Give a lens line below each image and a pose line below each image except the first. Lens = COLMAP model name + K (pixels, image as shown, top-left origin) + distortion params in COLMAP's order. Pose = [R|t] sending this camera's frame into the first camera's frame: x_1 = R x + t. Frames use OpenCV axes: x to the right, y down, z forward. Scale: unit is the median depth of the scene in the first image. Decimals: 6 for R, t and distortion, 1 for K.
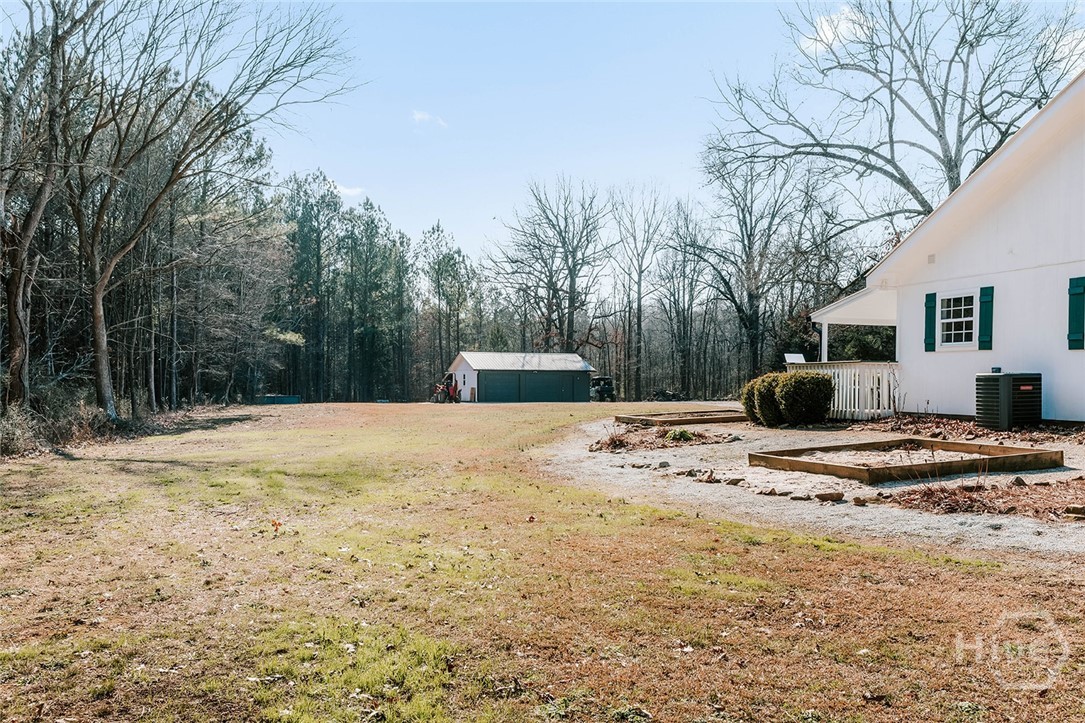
lens RADIAL K [[893.6, 0, 540.9], [0, 893.6, 361.2], [0, 0, 1]] dist [-0.002631, -0.000060]
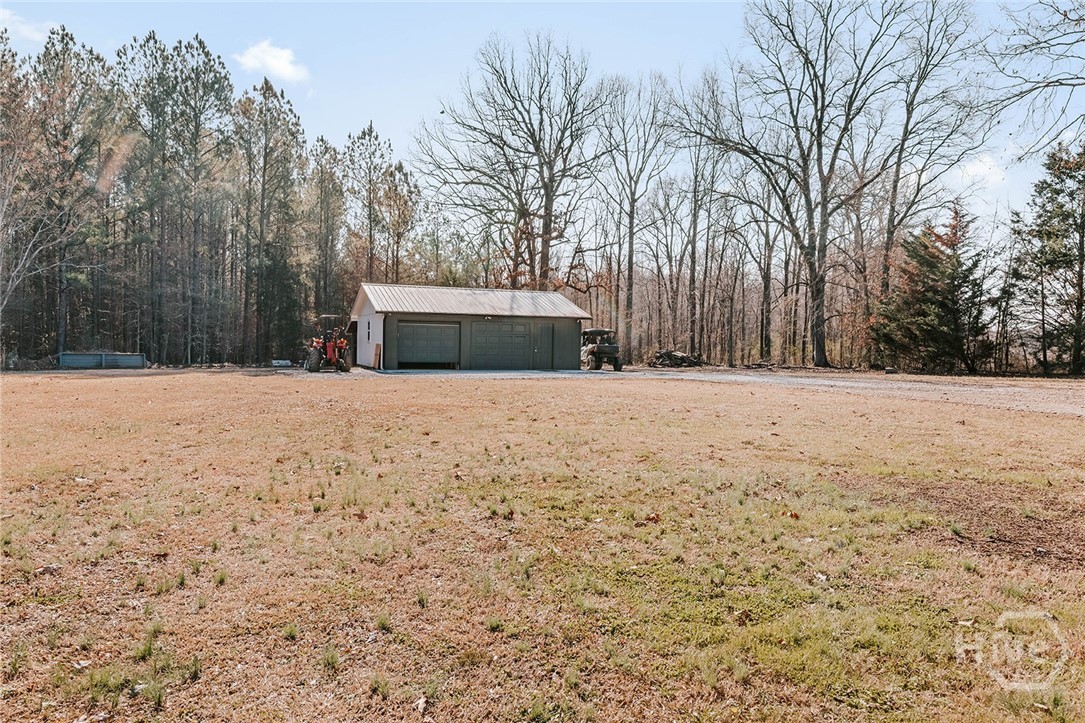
lens RADIAL K [[780.5, 0, 541.0], [0, 780.5, 361.5], [0, 0, 1]] dist [-0.003408, -0.000132]
pose [[0.999251, 0.012517, 0.036607, 0.007494], [-0.014317, 0.998681, 0.049314, 0.010391], [-0.035941, -0.049802, 0.998112, 0.353846]]
